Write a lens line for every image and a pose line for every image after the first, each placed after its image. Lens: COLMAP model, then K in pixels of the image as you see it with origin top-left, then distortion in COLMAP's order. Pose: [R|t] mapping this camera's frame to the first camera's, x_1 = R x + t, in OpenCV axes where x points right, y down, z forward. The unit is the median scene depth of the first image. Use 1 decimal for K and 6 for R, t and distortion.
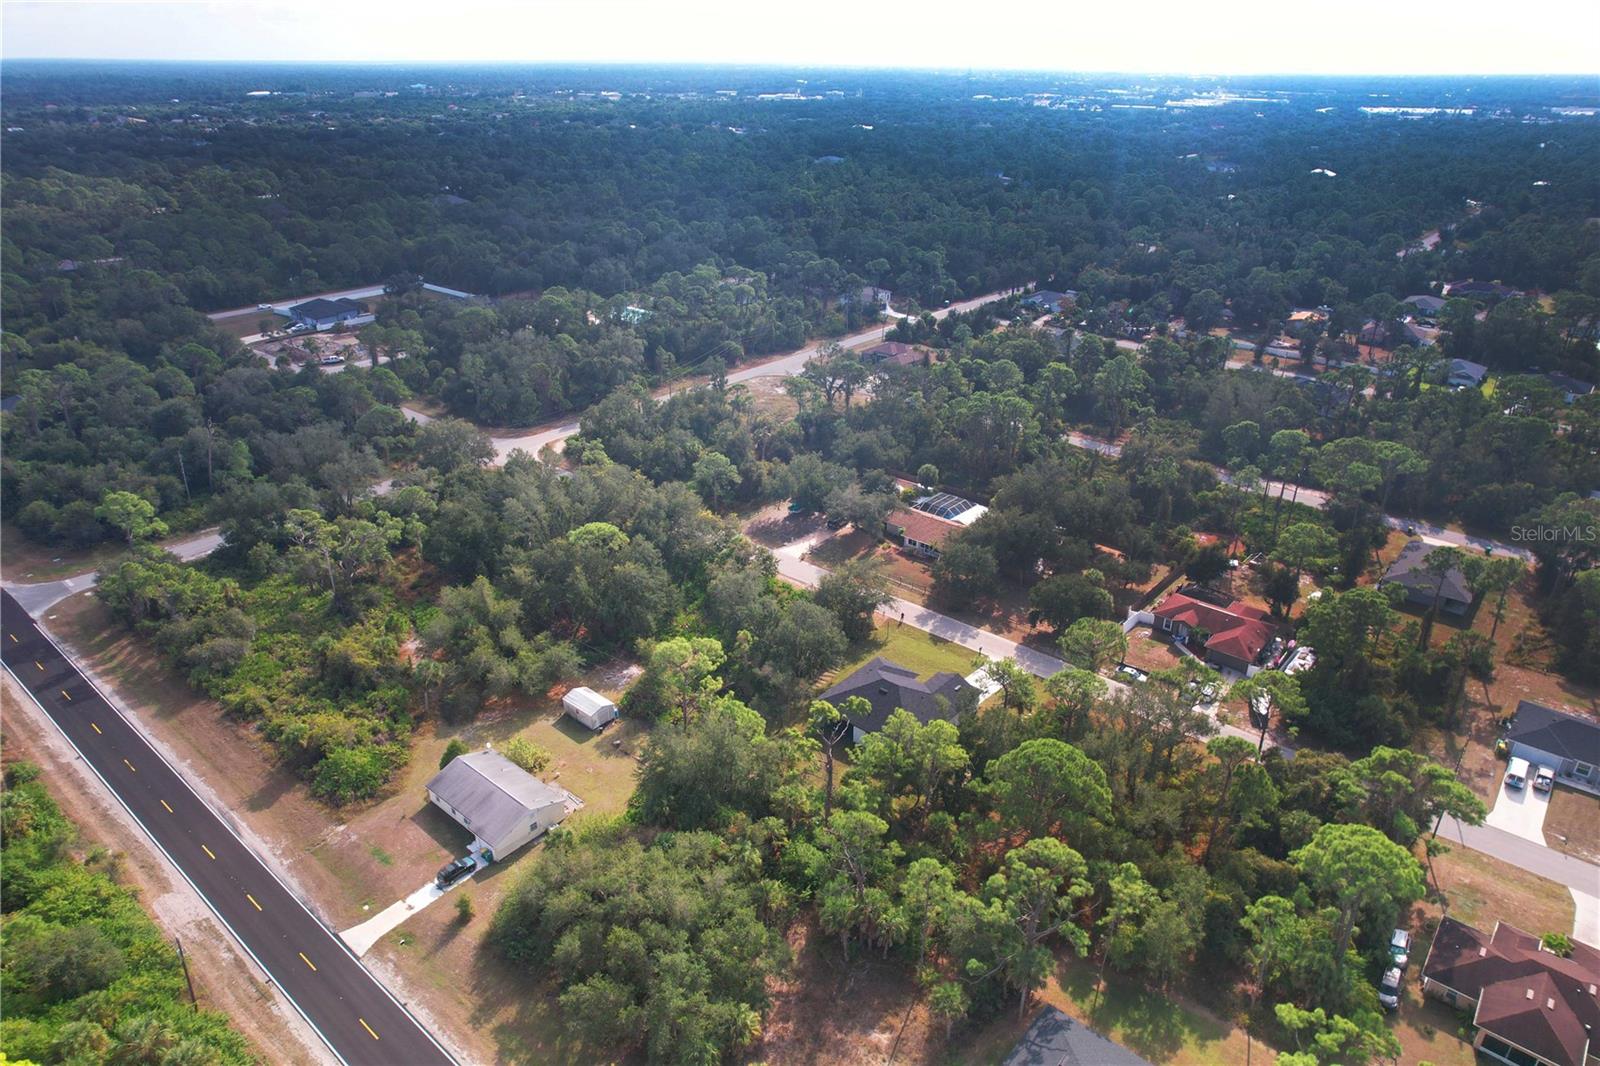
lens RADIAL K [[1024.3, 0, 801.1], [0, 1024.3, 547.2], [0, 0, 1]] dist [-0.072752, 0.057040]
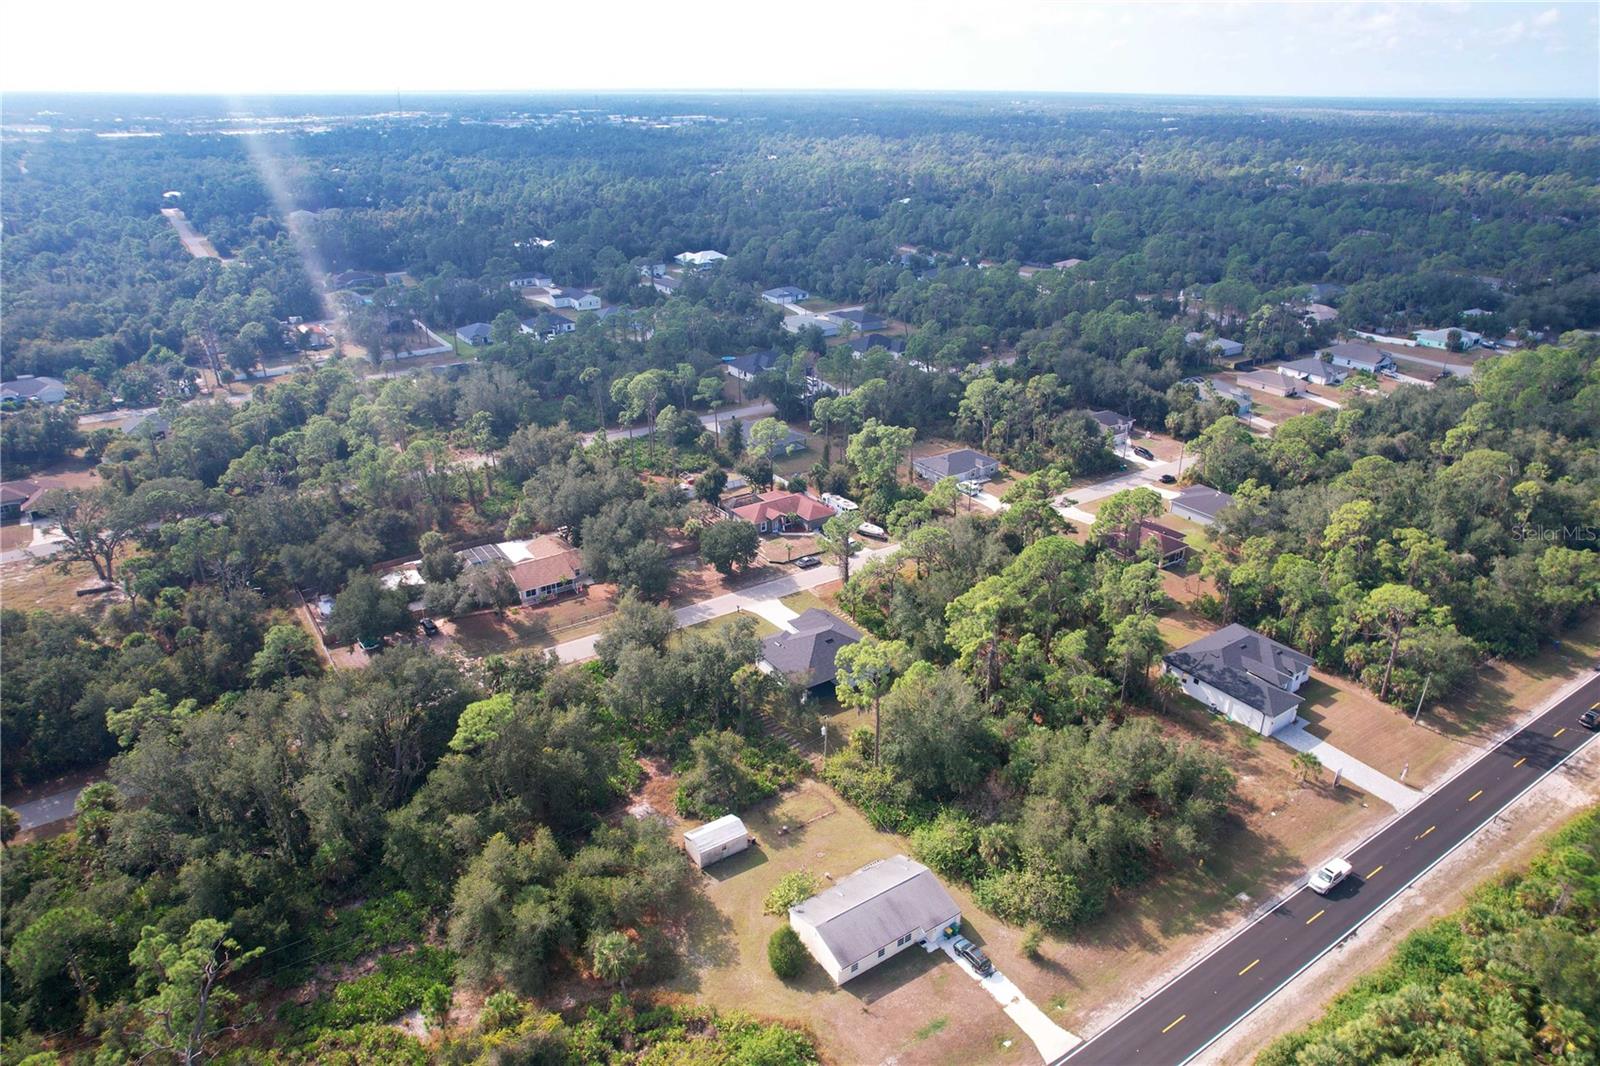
lens RADIAL K [[1024.3, 0, 805.7], [0, 1024.3, 533.0], [0, 0, 1]] dist [-0.072752, 0.057040]
pose [[0.264255, -0.394409, 0.880120, -0.847462], [0.419066, 0.868867, 0.263541, -0.262167], [-0.868650, 0.299186, 0.394886, 0.531190]]
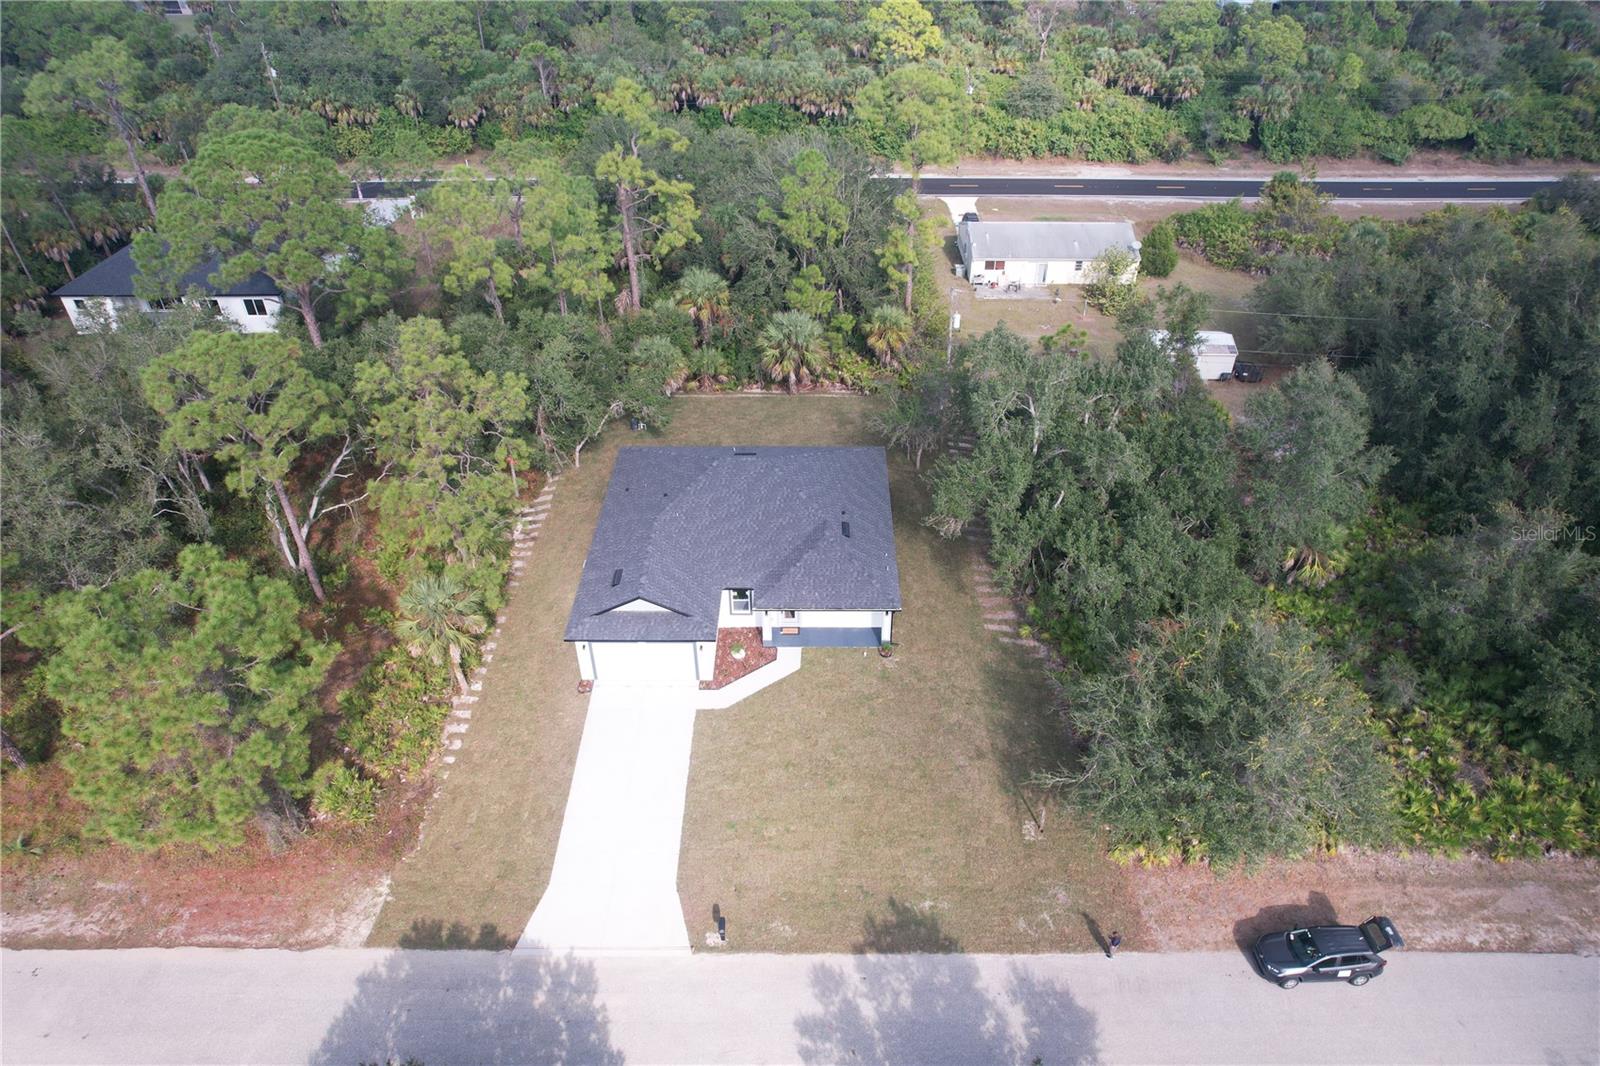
lens RADIAL K [[1024.3, 0, 804.5], [0, 1024.3, 541.3], [0, 0, 1]] dist [-0.072752, 0.057040]
pose [[-0.766779, 0.380867, -0.516711, 0.284537], [-0.280281, 0.525520, 0.803288, -0.178843], [0.577488, 0.760769, -0.296208, 1.139115]]
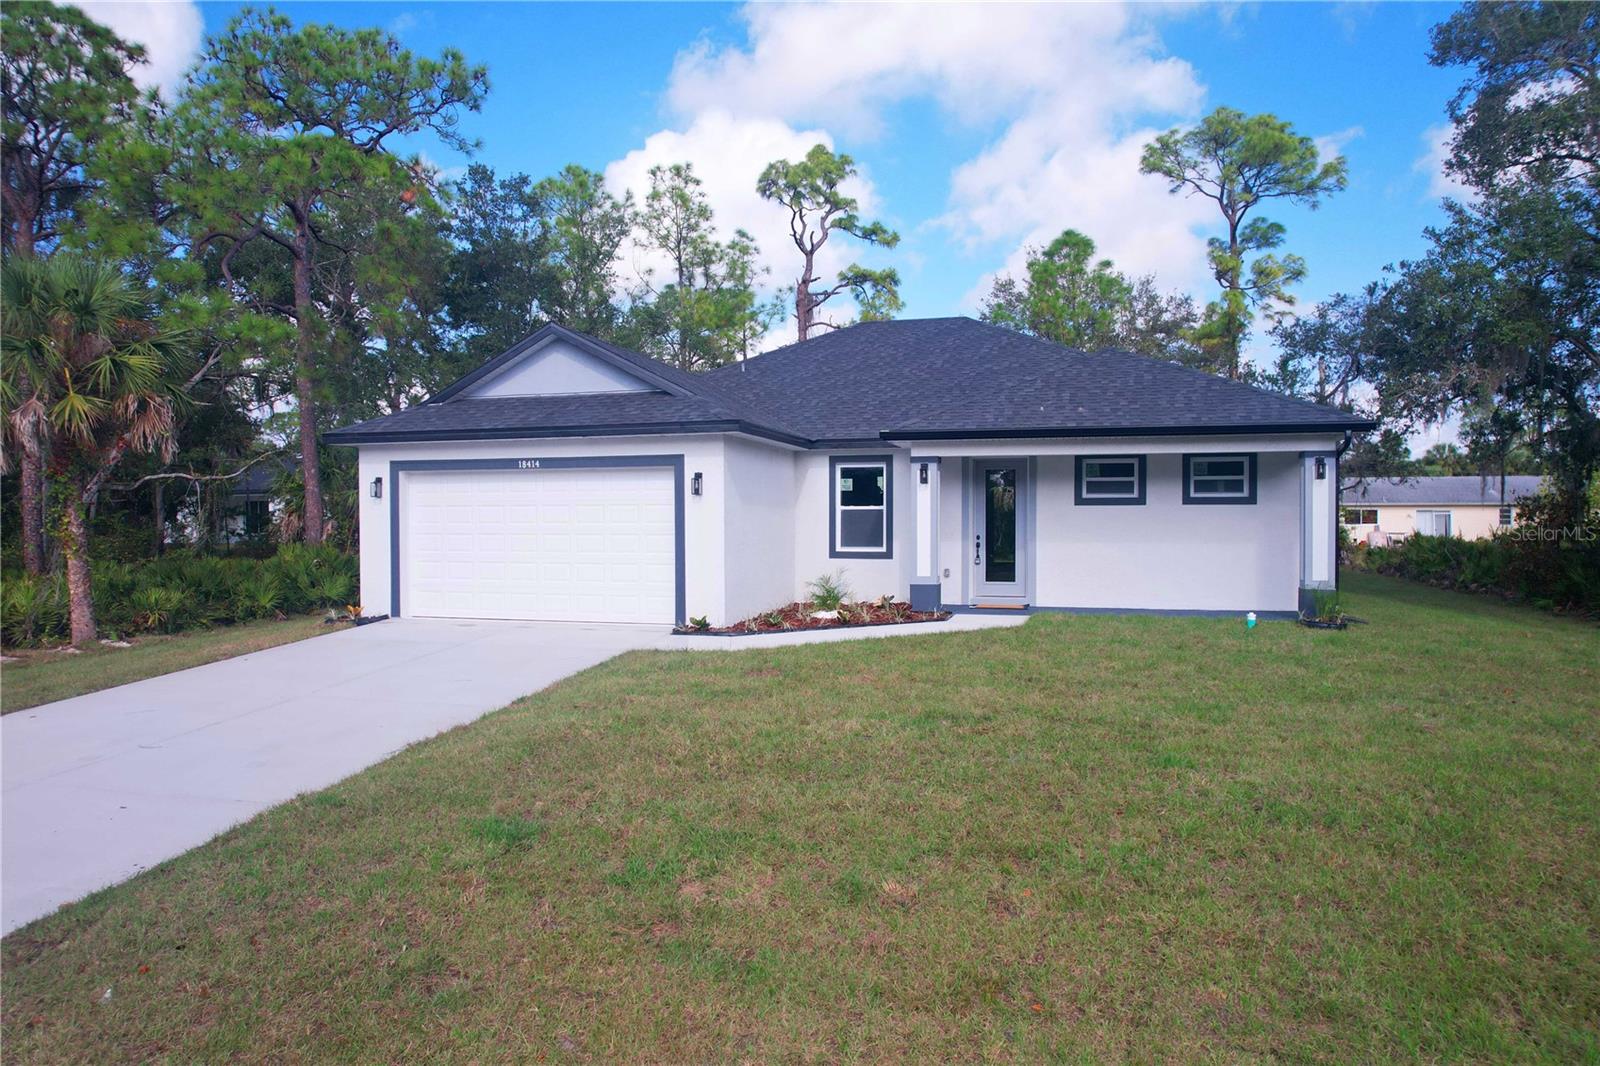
lens RADIAL K [[1024.3, 0, 804.0], [0, 1024.3, 530.3], [0, 0, 1]] dist [-0.072752, 0.057040]
pose [[-0.904952, -0.001270, -0.425511, 0.178940], [-0.191479, 0.894241, 0.404559, 0.094573], [0.379996, 0.447584, -0.809489, 1.137502]]
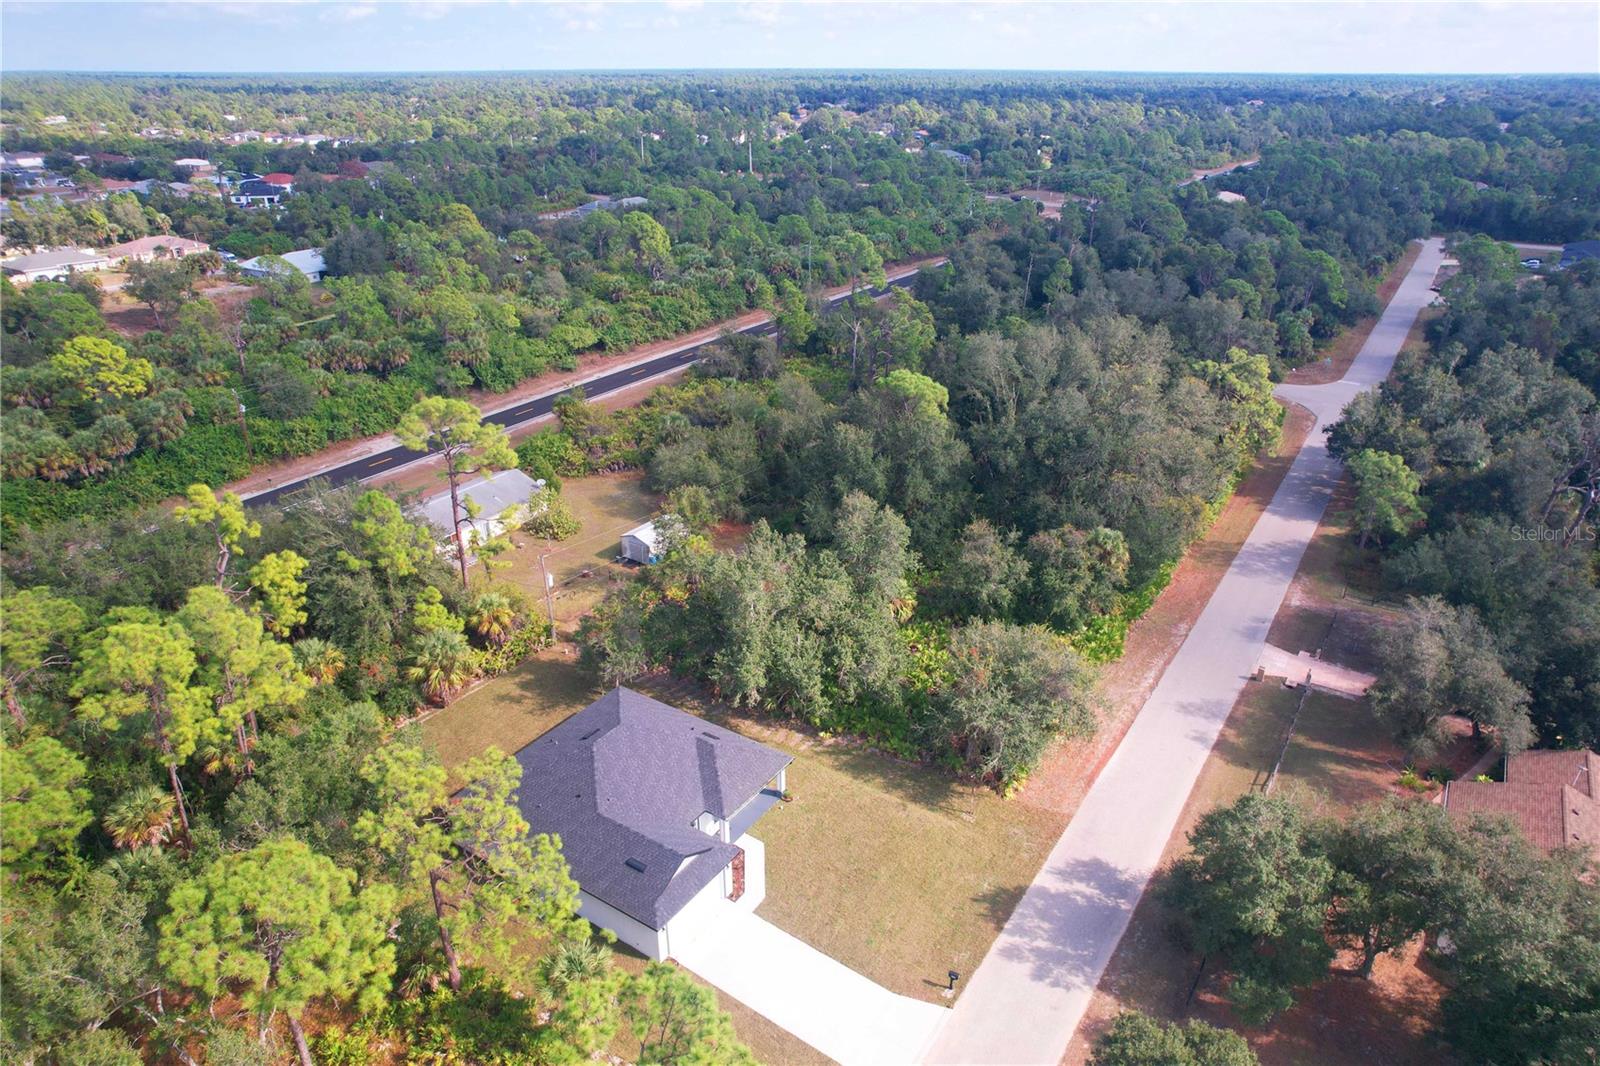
lens RADIAL K [[1024.3, 0, 798.2], [0, 1024.3, 532.6], [0, 0, 1]] dist [-0.072752, 0.057040]
pose [[0.122213, 0.415938, -0.901144, 0.475175], [-0.437768, 0.837449, 0.327168, -0.135847], [0.890743, 0.354508, 0.284431, 0.893227]]
